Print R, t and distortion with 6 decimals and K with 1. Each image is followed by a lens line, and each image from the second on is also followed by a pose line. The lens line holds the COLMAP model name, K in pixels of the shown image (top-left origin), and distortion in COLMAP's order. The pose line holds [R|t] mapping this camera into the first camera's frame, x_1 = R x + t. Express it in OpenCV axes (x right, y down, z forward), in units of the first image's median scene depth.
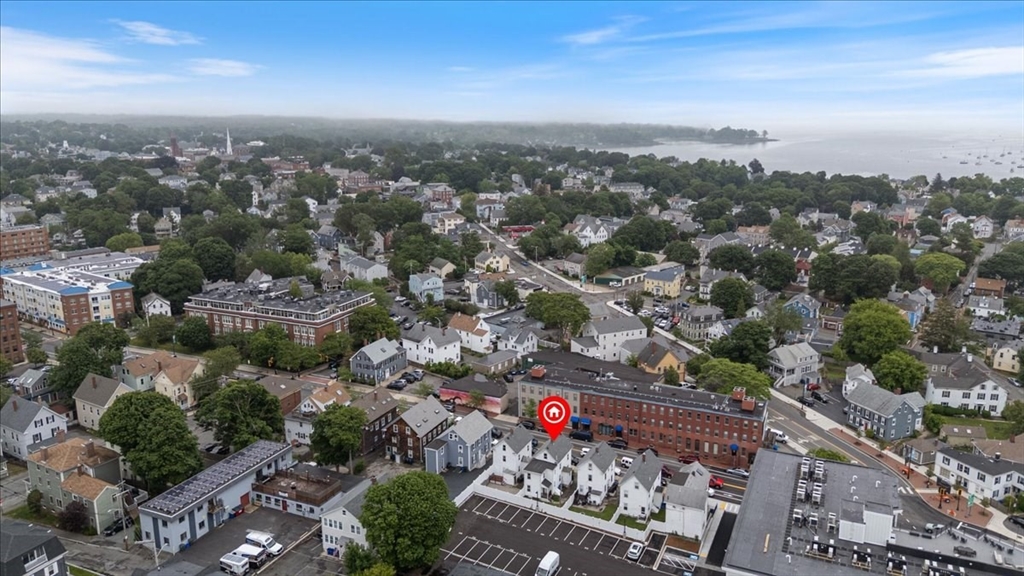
lens RADIAL K [[764.4, 0, 513.2], [0, 764.4, 290.5], [0, 0, 1]] dist [0.068302, -0.048116]
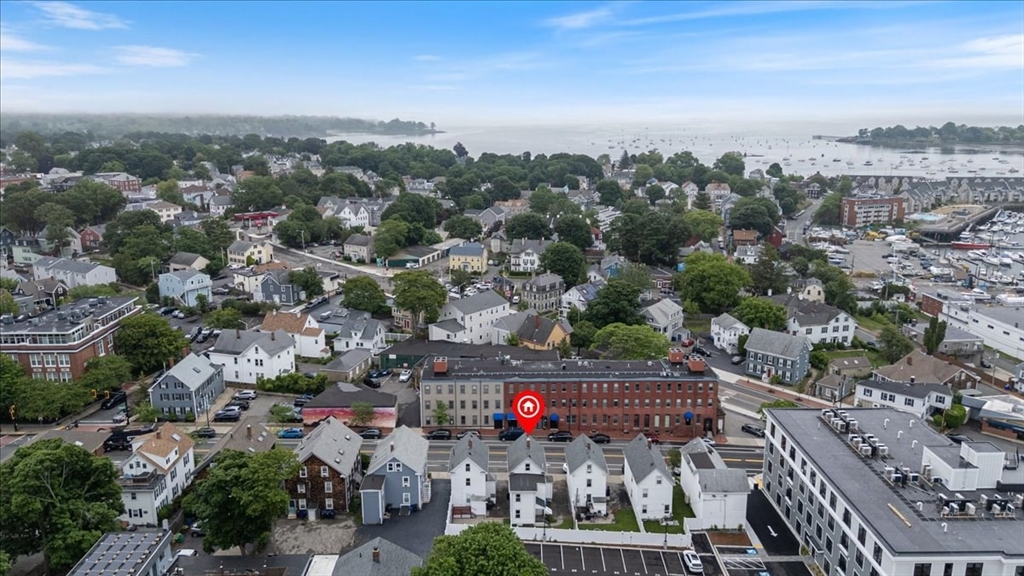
lens RADIAL K [[764.4, 0, 517.3], [0, 764.4, 283.5], [0, 0, 1]] dist [0.068302, -0.048116]
pose [[0.900984, -0.095407, 0.423233, -0.197053], [0.098189, 0.995050, 0.015281, 0.016508], [-0.422596, 0.027788, 0.905892, 0.225653]]
